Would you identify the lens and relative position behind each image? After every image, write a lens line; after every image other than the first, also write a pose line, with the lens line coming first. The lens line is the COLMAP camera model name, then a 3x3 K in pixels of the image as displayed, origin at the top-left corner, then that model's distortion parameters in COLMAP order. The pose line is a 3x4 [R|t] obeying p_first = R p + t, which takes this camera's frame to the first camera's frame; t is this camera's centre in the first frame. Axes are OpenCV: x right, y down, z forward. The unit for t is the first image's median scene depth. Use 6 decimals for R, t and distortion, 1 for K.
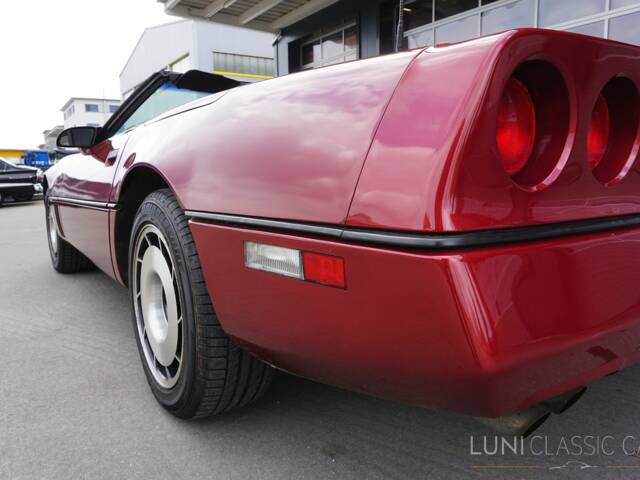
lens RADIAL K [[482.4, 0, 319.7], [0, 482.4, 237.4], [0, 0, 1]] dist [-0.038478, 0.016299]
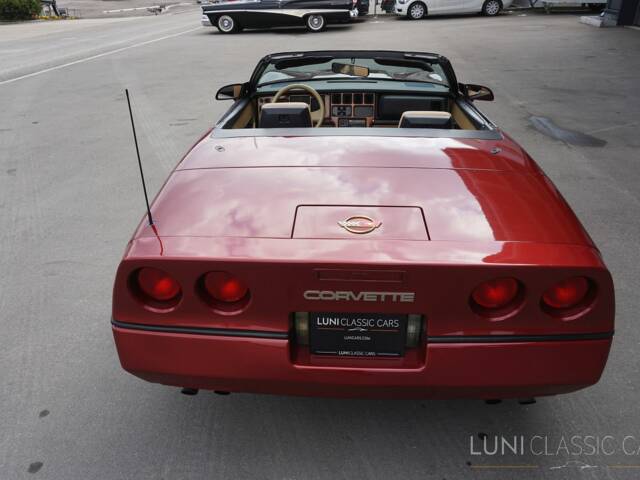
lens RADIAL K [[482.4, 0, 319.7], [0, 482.4, 237.4], [0, 0, 1]] dist [-0.038478, 0.016299]
pose [[0.785906, 0.305899, -0.537380, 0.132990], [-0.083949, 0.913799, 0.397397, -0.086196], [0.612621, -0.267204, 0.743840, -0.011250]]
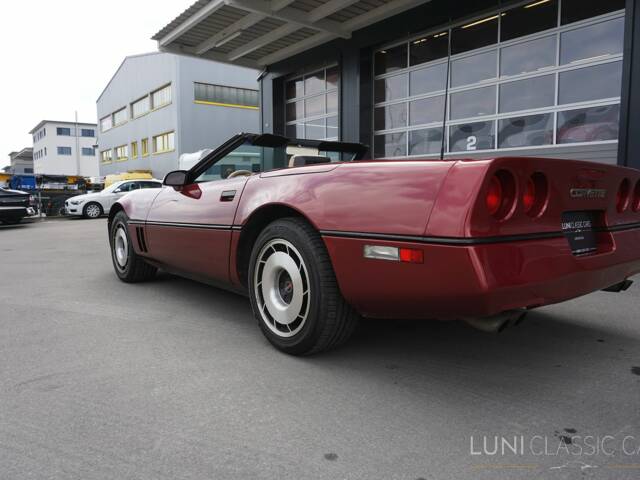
lens RADIAL K [[482.4, 0, 319.7], [0, 482.4, 237.4], [0, 0, 1]] dist [-0.038478, 0.016299]
pose [[0.998001, 0.004829, 0.063015, -0.038941], [-0.001518, 0.998621, -0.052479, 0.006937], [-0.063182, 0.052278, 0.996632, -0.084900]]
